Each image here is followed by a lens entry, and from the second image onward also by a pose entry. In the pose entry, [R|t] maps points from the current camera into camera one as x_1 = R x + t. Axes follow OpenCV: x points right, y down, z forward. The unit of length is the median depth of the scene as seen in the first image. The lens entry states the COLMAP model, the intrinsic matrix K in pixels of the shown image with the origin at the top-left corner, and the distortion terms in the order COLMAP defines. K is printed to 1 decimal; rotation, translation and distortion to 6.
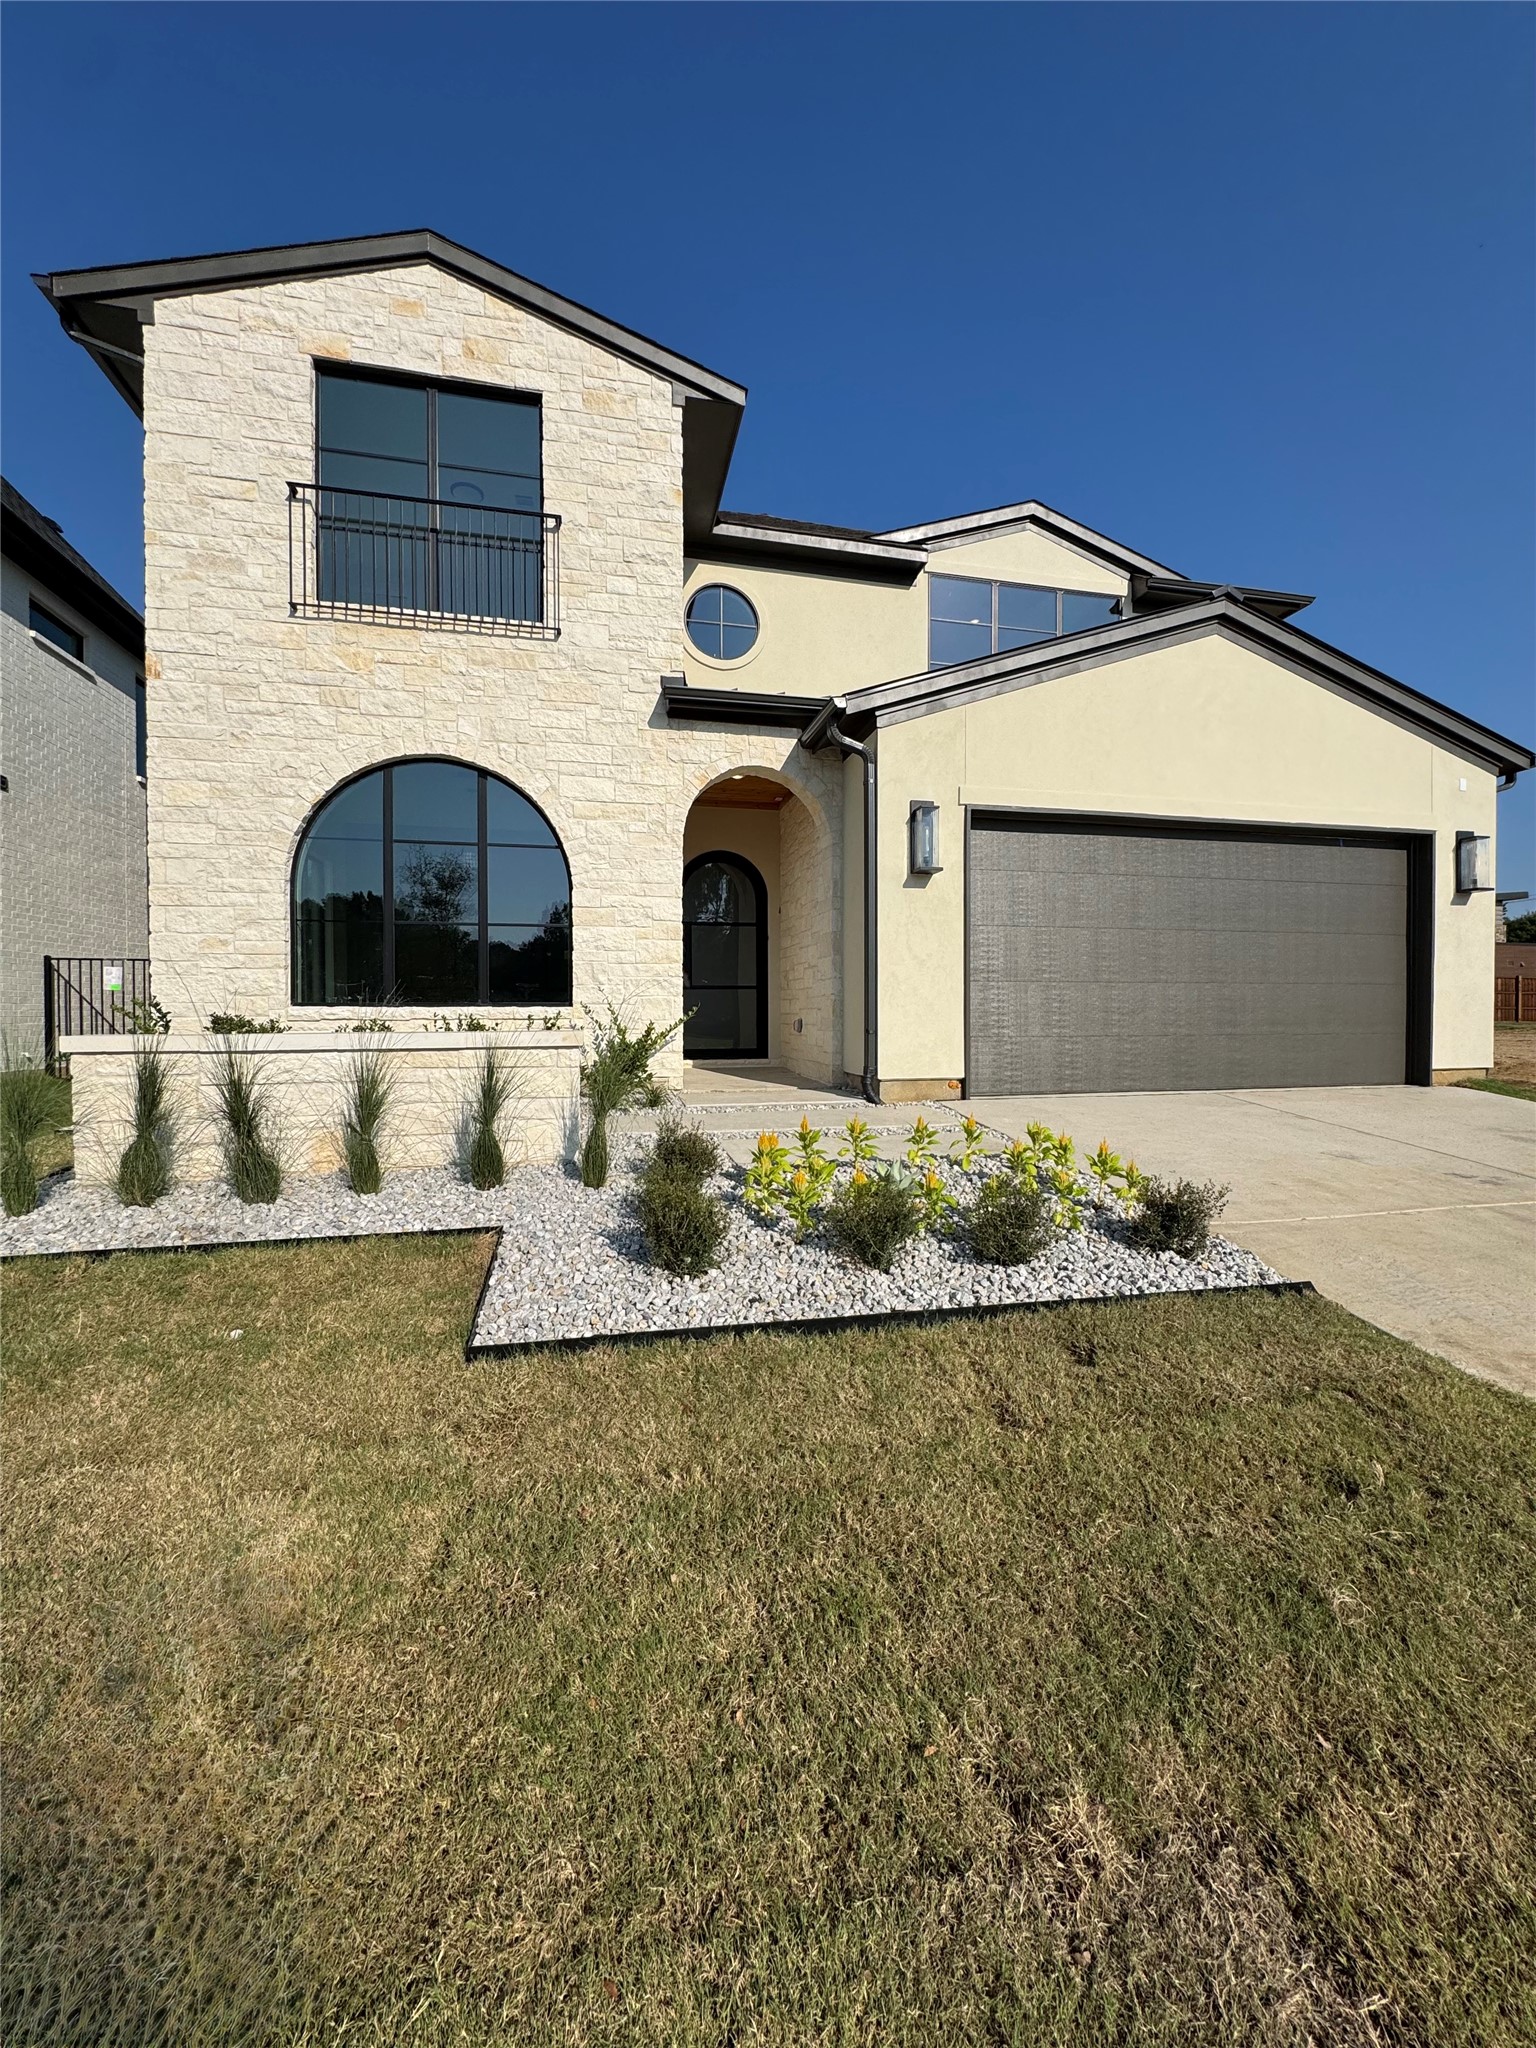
lens RADIAL K [[812.2, 0, 768.0], [0, 812.2, 1024.0], [0, 0, 1]] dist [-0.002145, -0.000470]
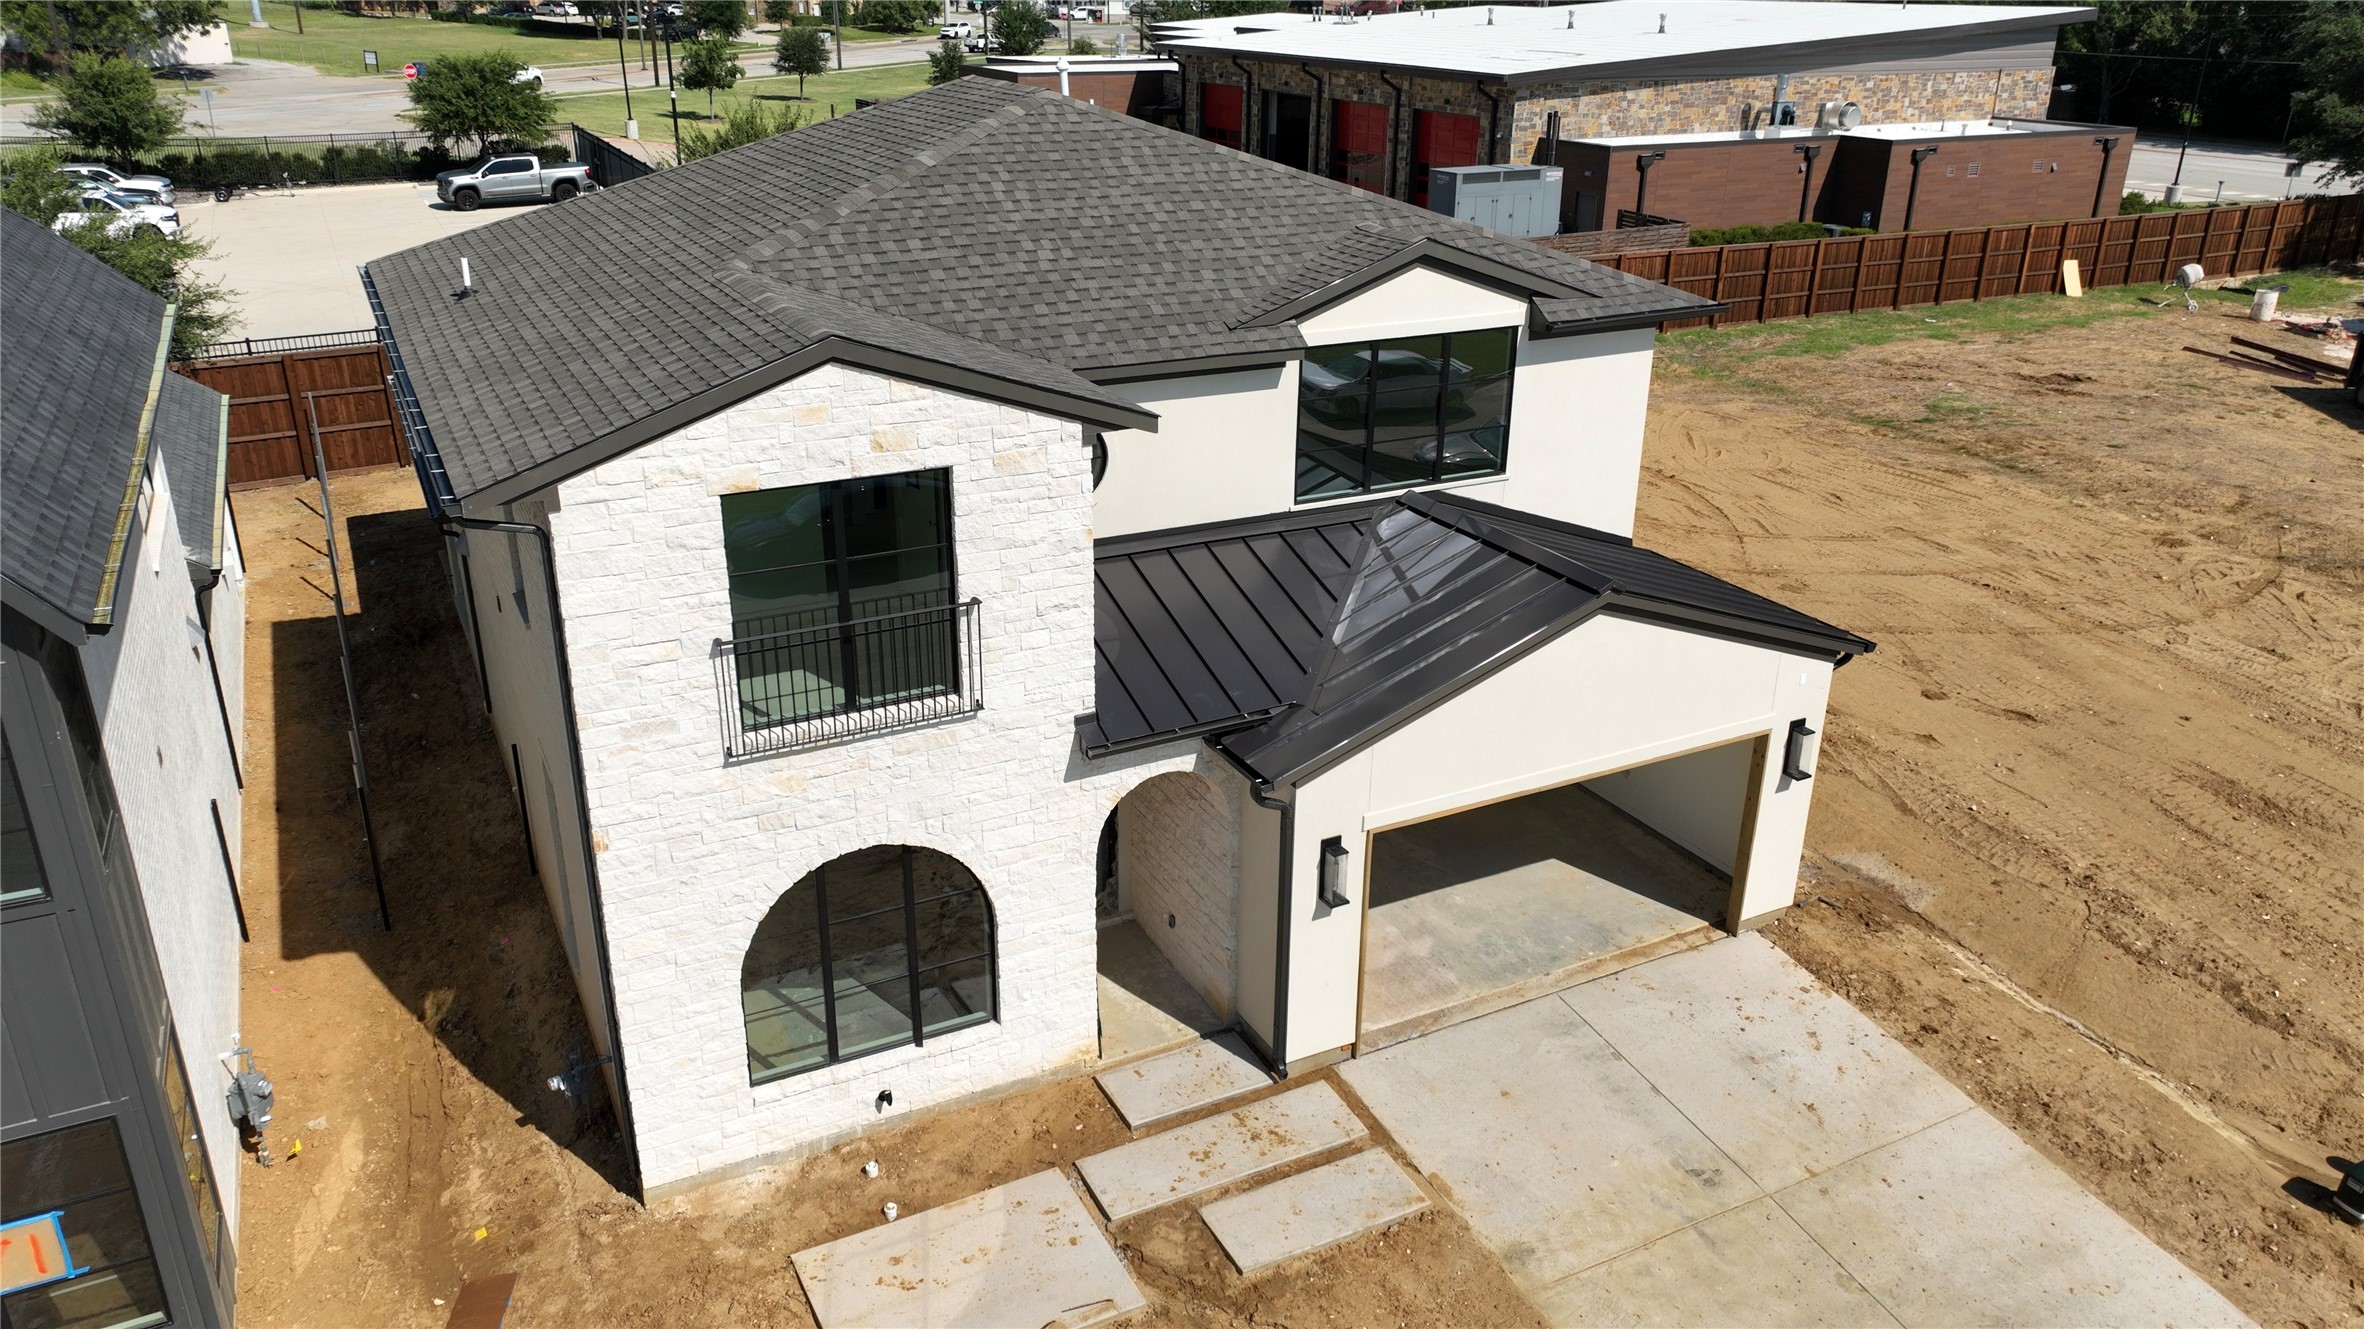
lens RADIAL K [[1661.1, 0, 1169.6], [0, 1661.1, 650.0], [0, 0, 1]] dist [0.004042, 0.009737]
pose [[0.967731, -0.086945, 0.236511, -0.516774], [-0.005641, 0.930879, 0.365285, -1.309240], [-0.251923, -0.354831, 0.900350, -0.840800]]
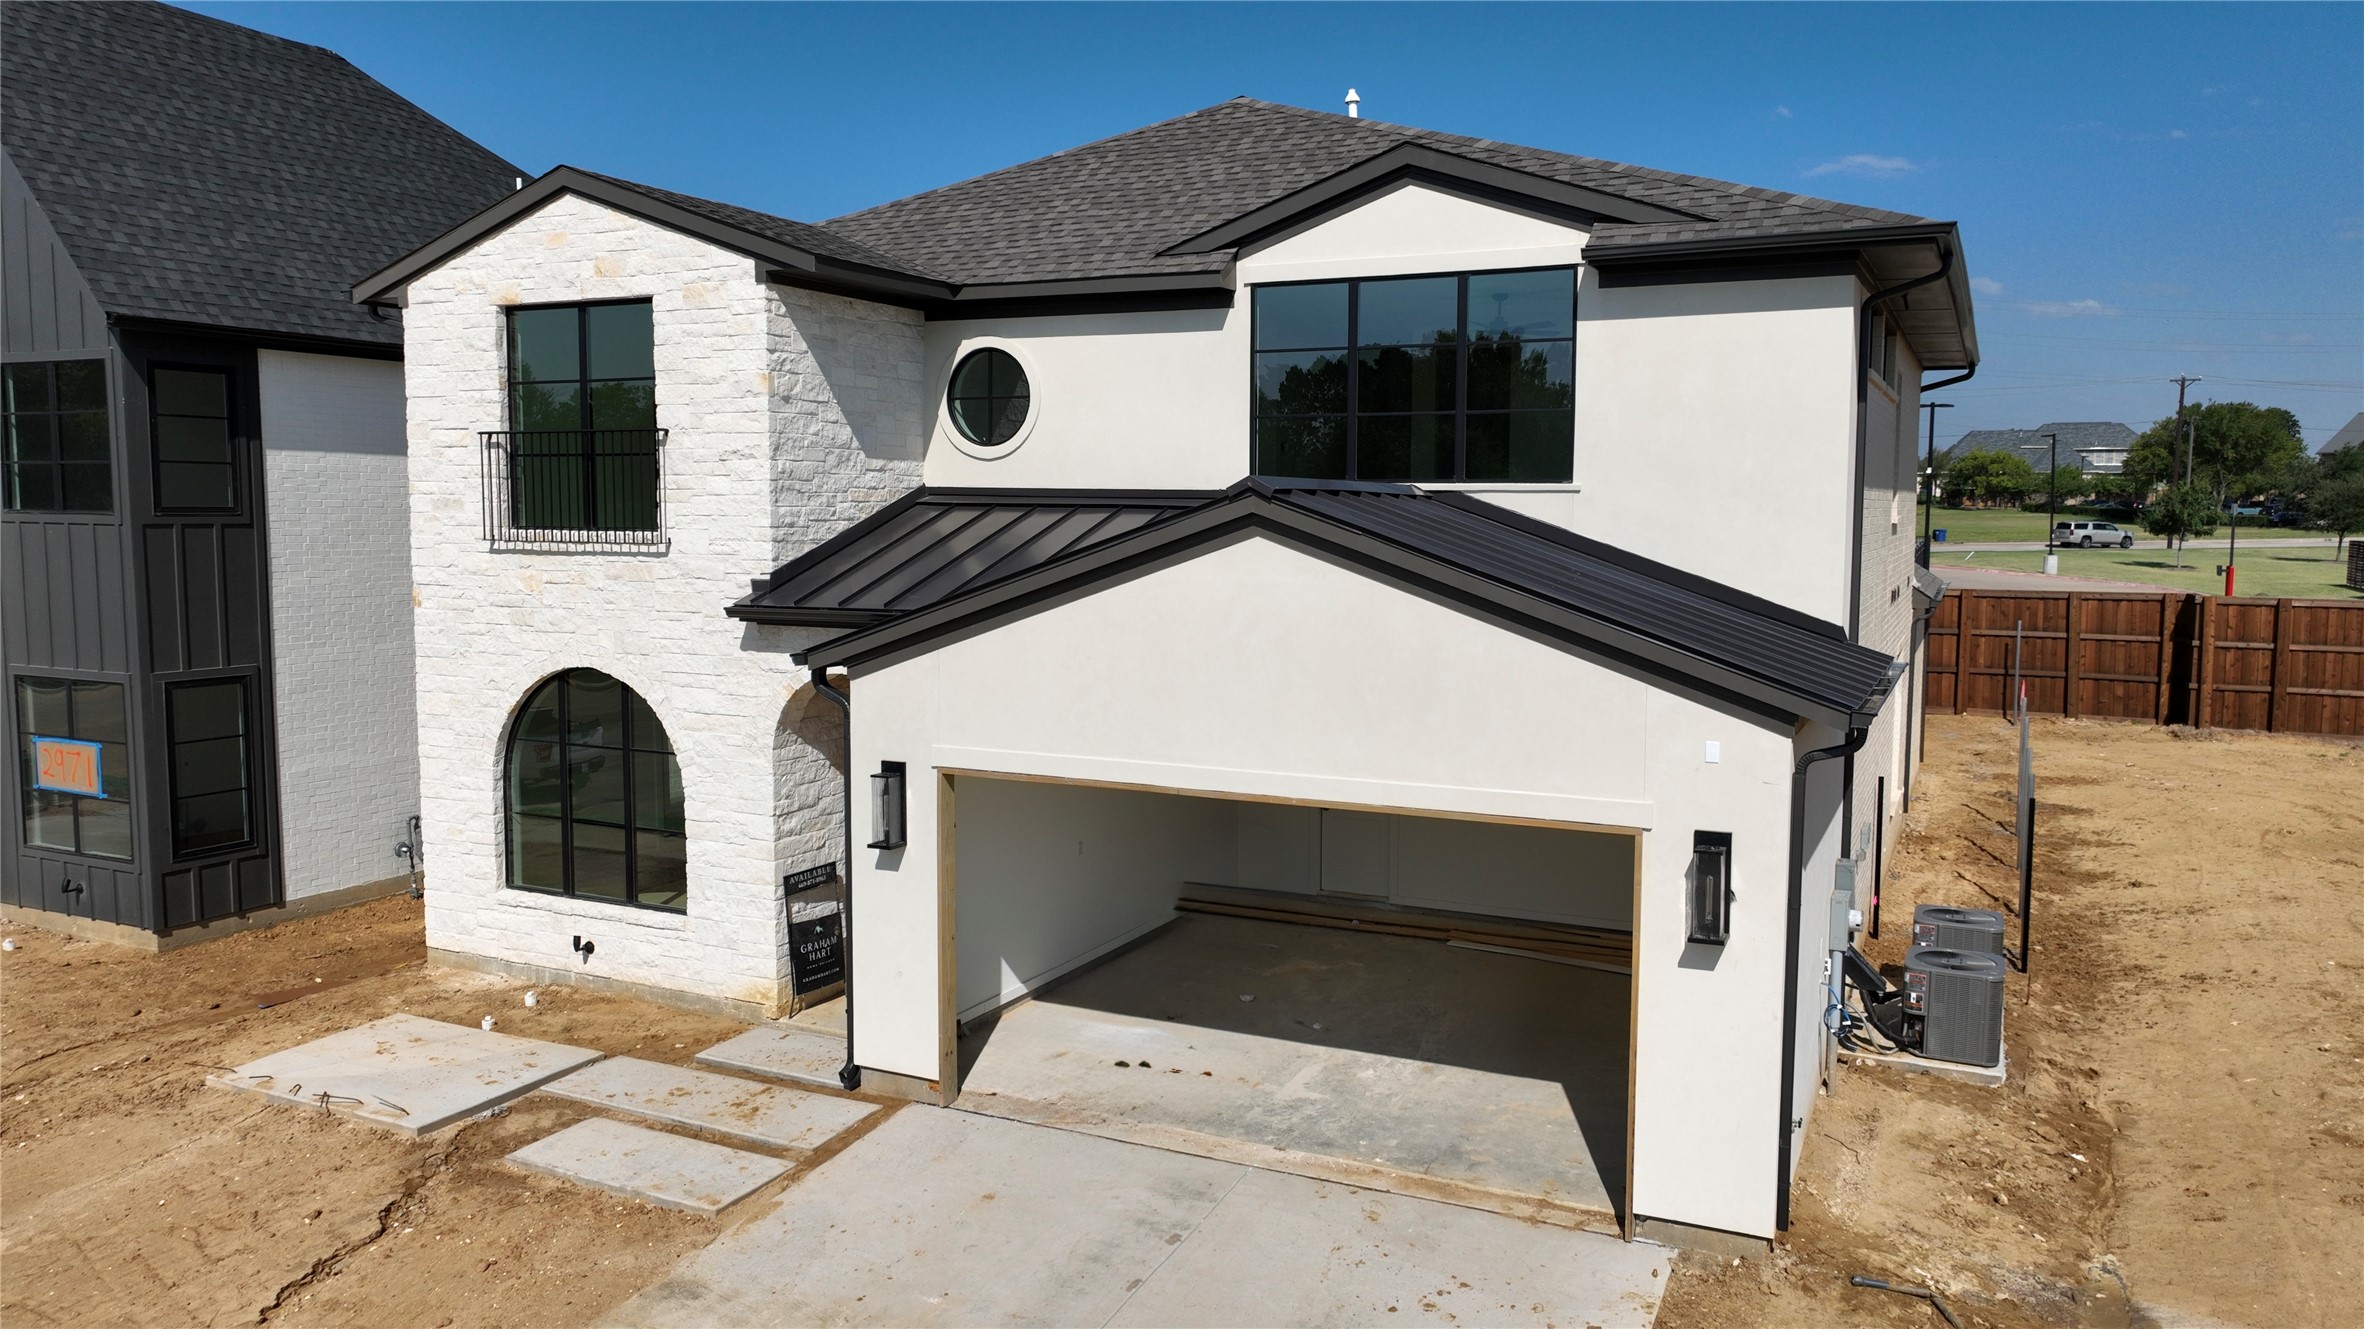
lens RADIAL K [[1661.1, 0, 1169.6], [0, 1661.1, 650.0], [0, 0, 1]] dist [0.004042, 0.009737]
pose [[0.779163, 0.060575, -0.623888, 1.519017], [-0.015047, 0.996840, 0.077994, -0.536333], [0.626641, -0.051382, 0.777612, -0.189754]]
